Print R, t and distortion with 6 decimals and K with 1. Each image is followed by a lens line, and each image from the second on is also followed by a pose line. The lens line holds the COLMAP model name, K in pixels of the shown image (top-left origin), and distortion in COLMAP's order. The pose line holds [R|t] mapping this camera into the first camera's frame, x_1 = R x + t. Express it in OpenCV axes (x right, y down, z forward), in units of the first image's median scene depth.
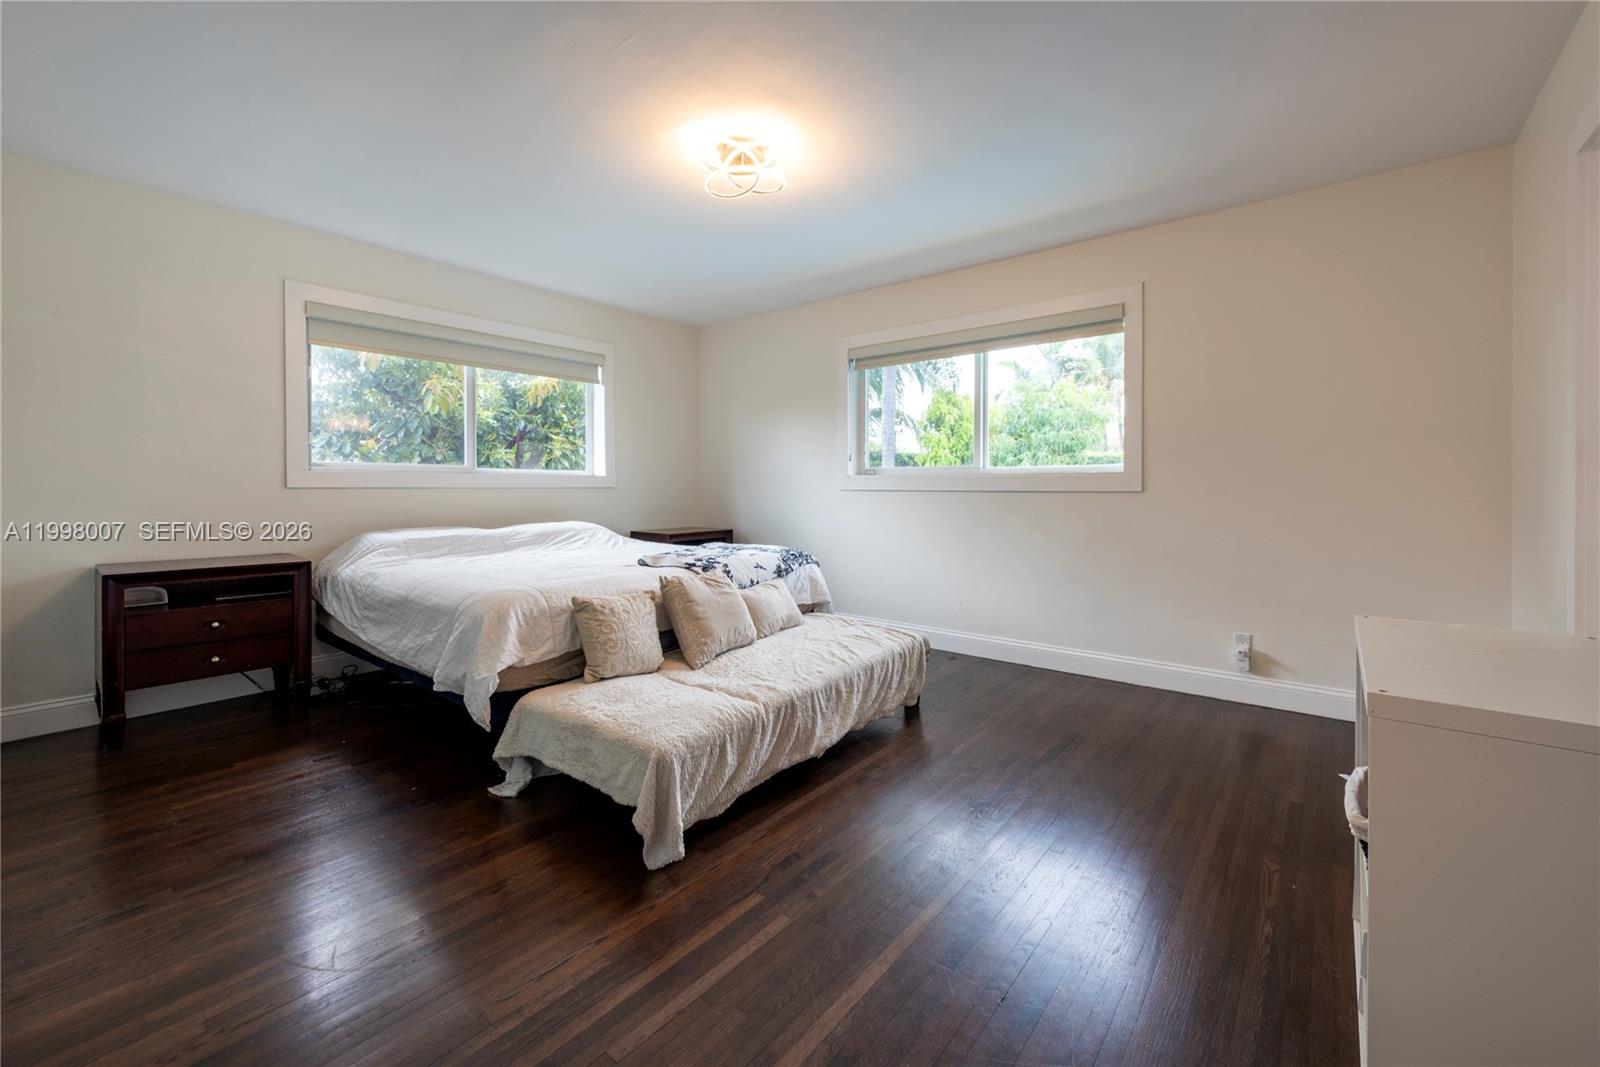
lens RADIAL K [[646.1, 0, 802.6], [0, 646.1, 493.4], [0, 0, 1]] dist [-0.000923, -0.000172]
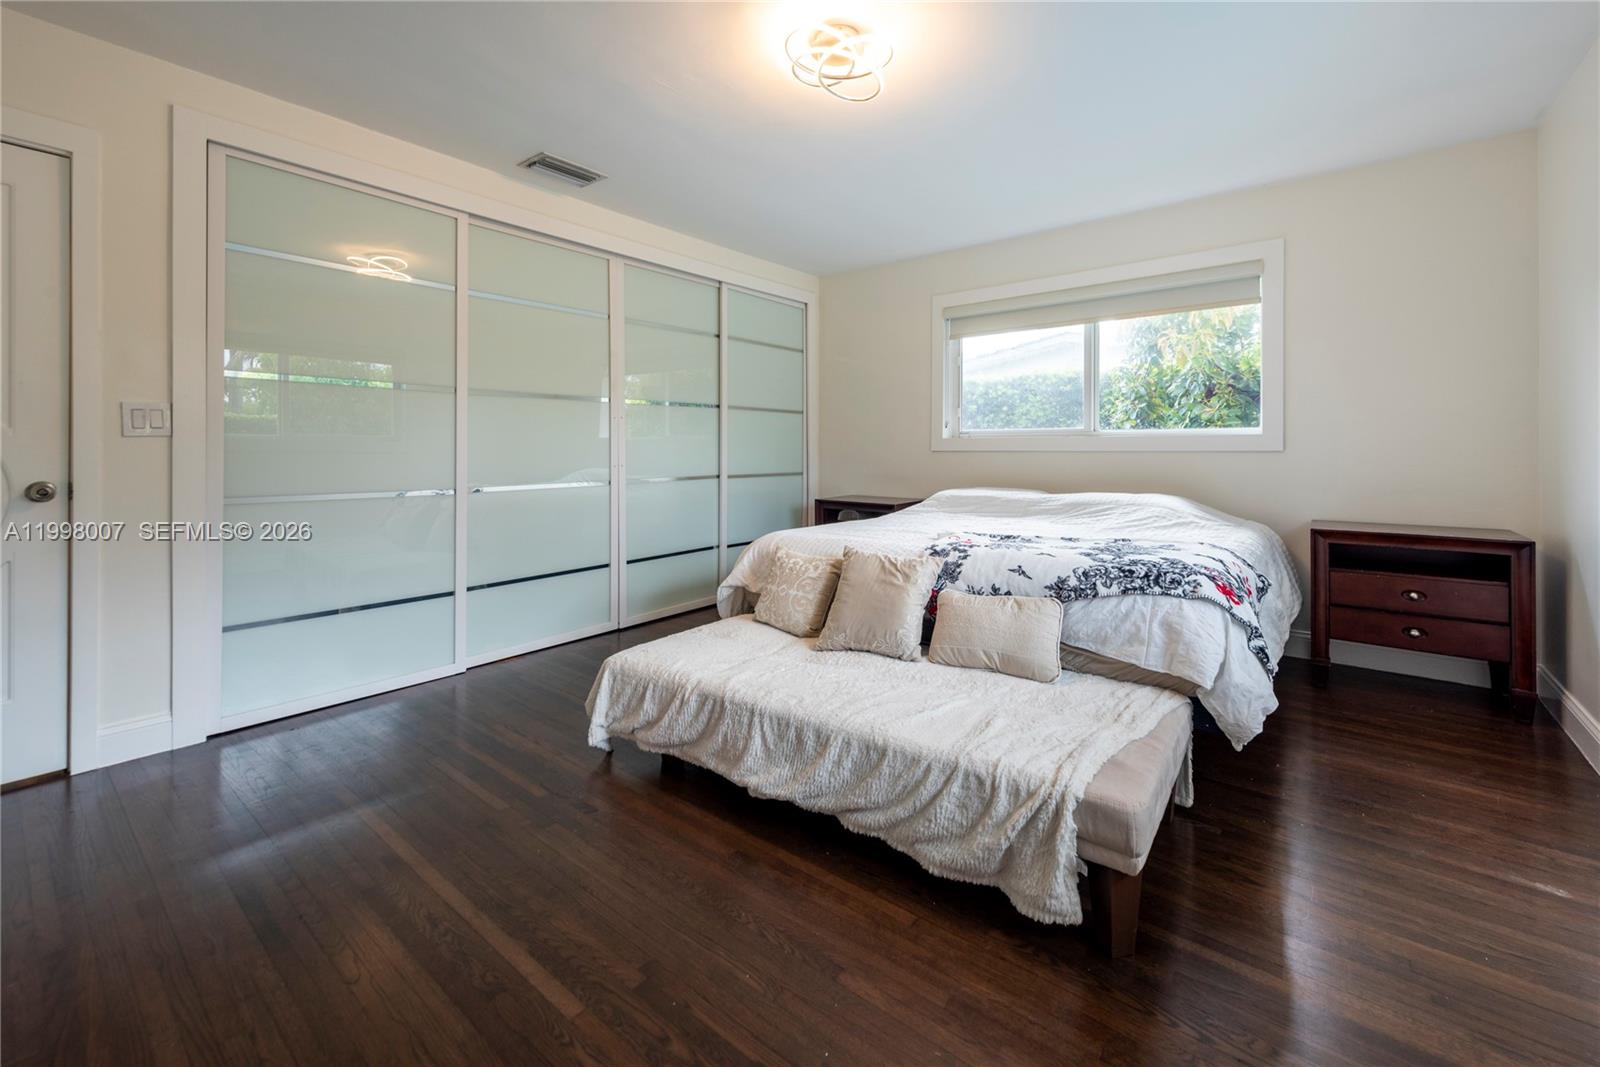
lens RADIAL K [[664.1, 0, 800.9], [0, 664.1, 443.2], [0, 0, 1]] dist [0.024347, 0.000029]
pose [[0.007613, -0.009561, -0.999925, 0.724498], [-0.009610, 0.999907, -0.009634, -0.011360], [0.999925, 0.009683, 0.007521, 0.901435]]
